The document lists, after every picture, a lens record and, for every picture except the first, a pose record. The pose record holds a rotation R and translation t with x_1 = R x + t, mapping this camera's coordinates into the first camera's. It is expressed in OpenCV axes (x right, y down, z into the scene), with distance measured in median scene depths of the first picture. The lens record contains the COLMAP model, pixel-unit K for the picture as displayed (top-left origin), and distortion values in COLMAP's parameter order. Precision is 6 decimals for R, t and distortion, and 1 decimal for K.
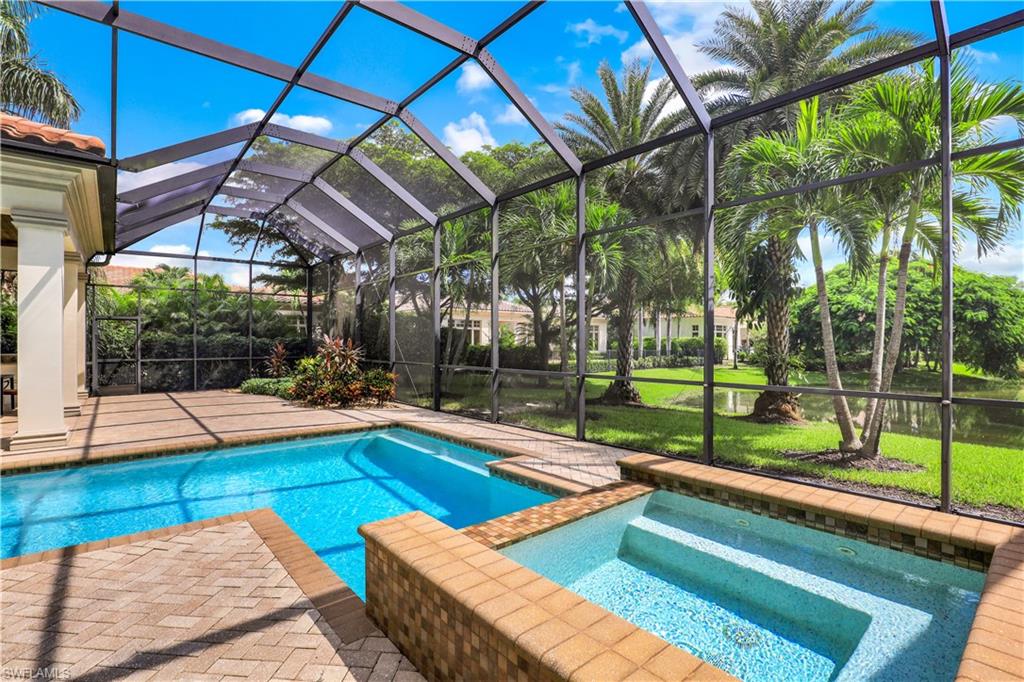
lens RADIAL K [[481.2, 0, 514.2], [0, 481.2, 338.8], [0, 0, 1]] dist [-0.026120, -0.000154]
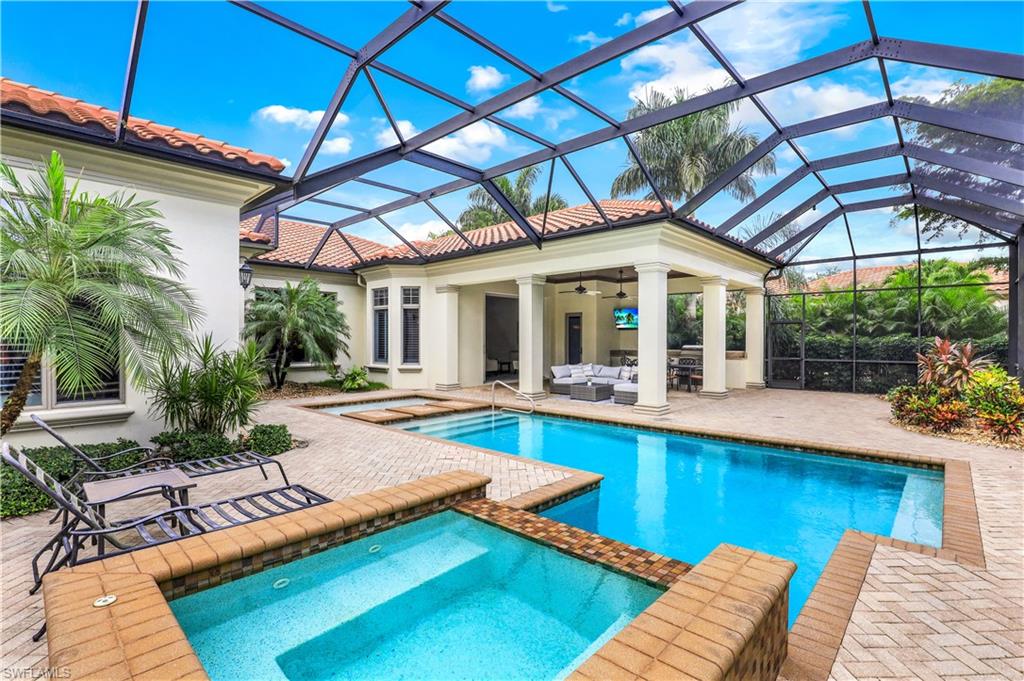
lens RADIAL K [[481.2, 0, 514.2], [0, 481.2, 338.3], [0, 0, 1]] dist [-0.026120, -0.000154]
pose [[0.114857, 0.001837, -0.993380, 1.048693], [0.003363, 0.999992, 0.002238, -0.039586], [0.993376, -0.003598, 0.114850, 0.805272]]
